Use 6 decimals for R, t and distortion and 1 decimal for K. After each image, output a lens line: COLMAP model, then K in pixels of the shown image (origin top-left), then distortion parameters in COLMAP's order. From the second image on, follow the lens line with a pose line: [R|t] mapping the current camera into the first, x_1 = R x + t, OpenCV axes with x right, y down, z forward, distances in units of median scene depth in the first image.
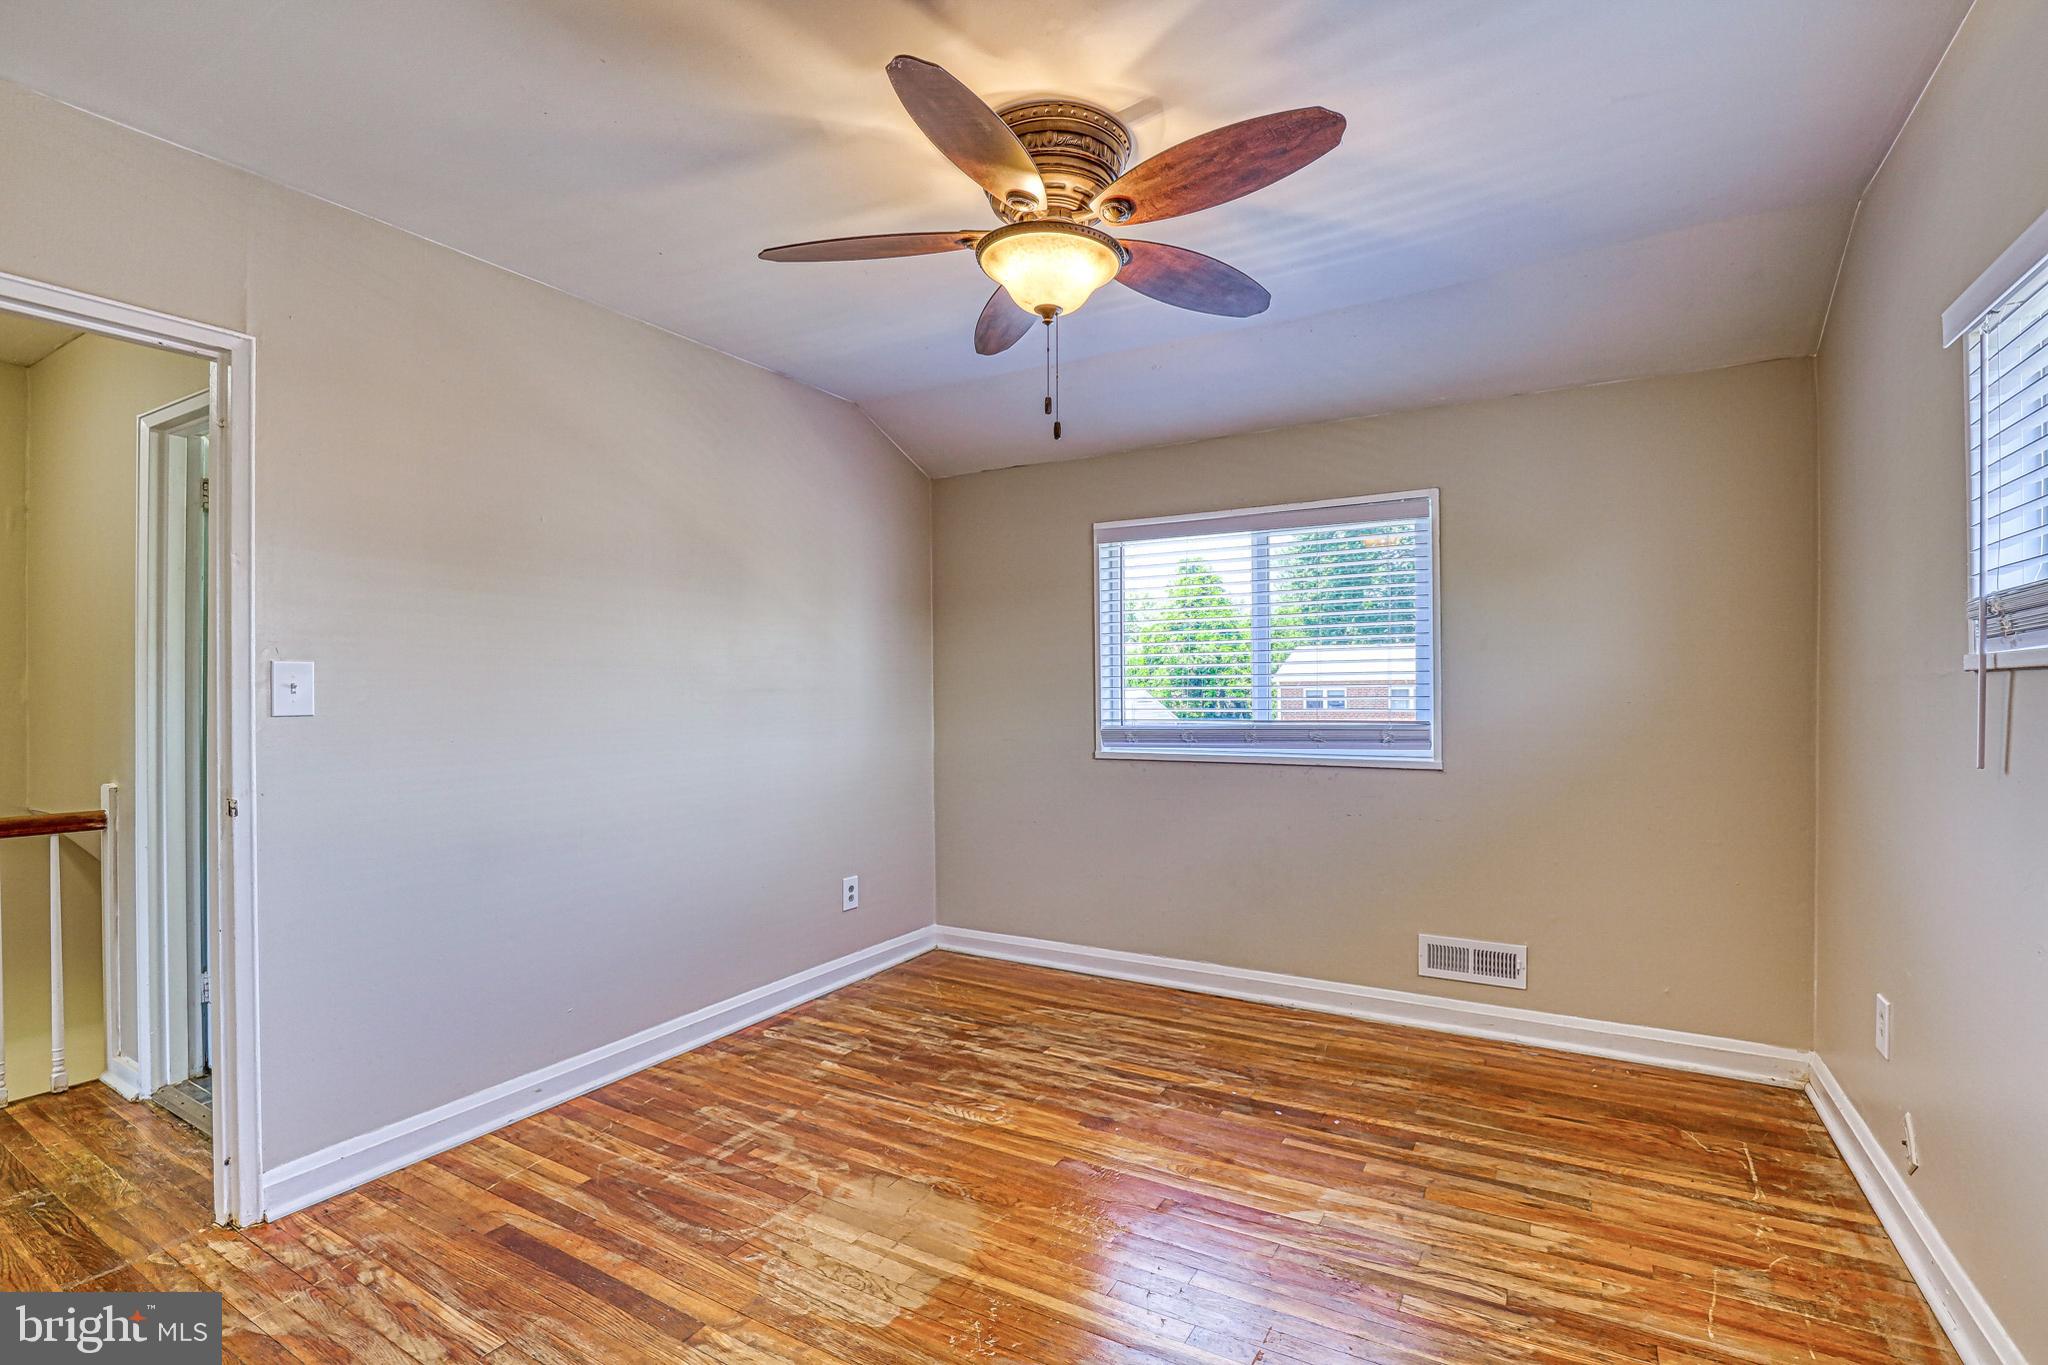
lens RADIAL K [[946.2, 0, 1069.2], [0, 946.2, 701.5], [0, 0, 1]] dist [-0.032169, 0.005999]
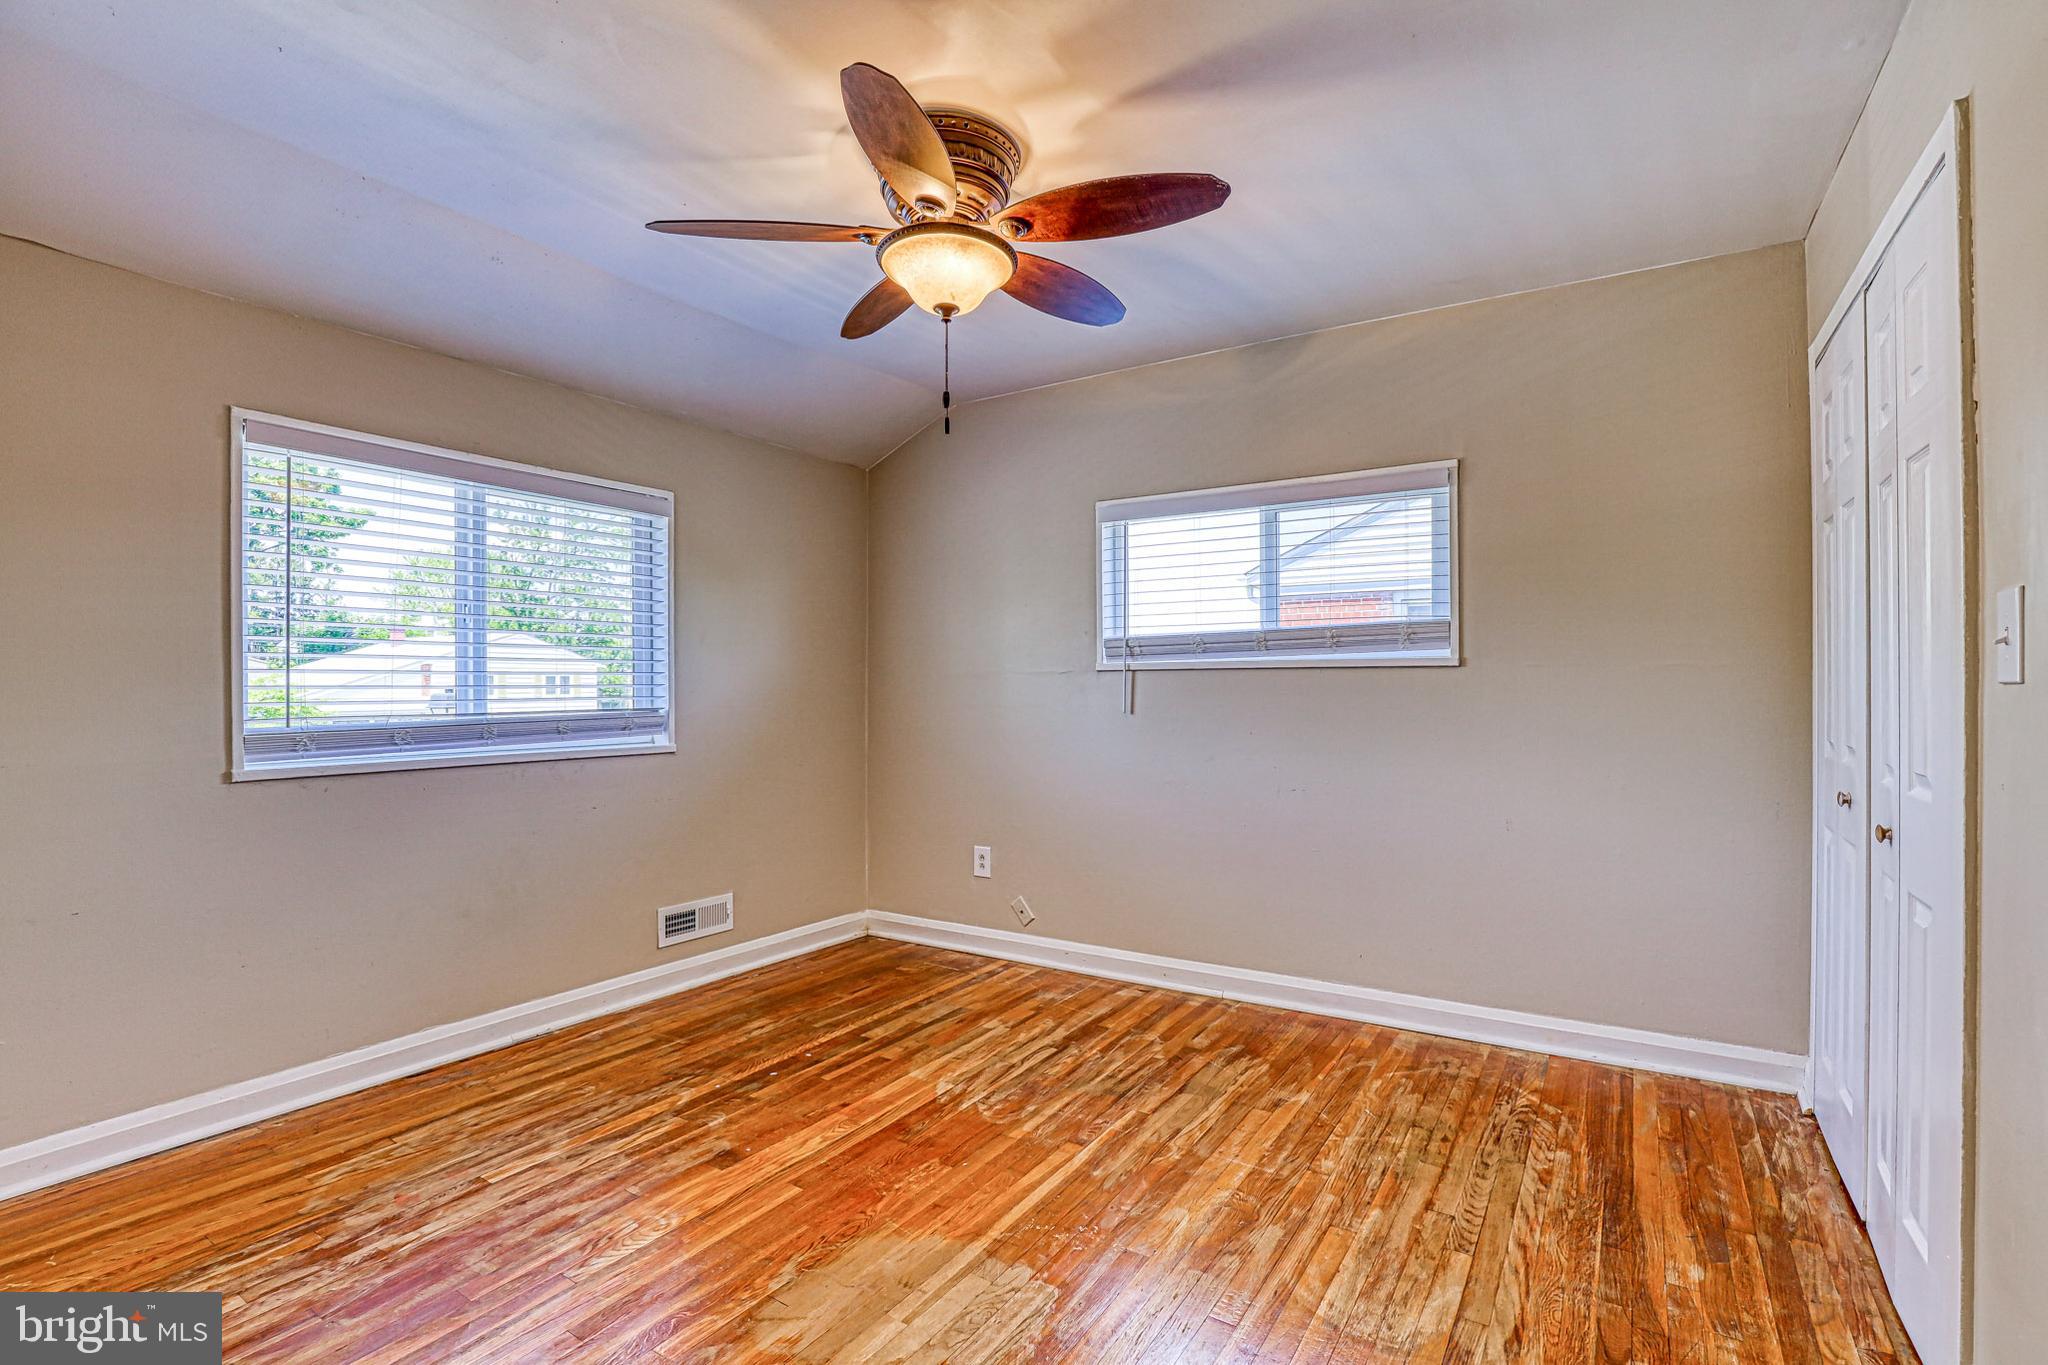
lens RADIAL K [[946.2, 0, 1028.2], [0, 946.2, 692.2], [0, 0, 1]] dist [-0.032169, 0.005999]
pose [[0.061453, -0.000202, 0.998110, -0.735693], [0.014510, 0.999894, -0.000691, 0.011649], [-0.998004, 0.014525, 0.061450, 0.579499]]
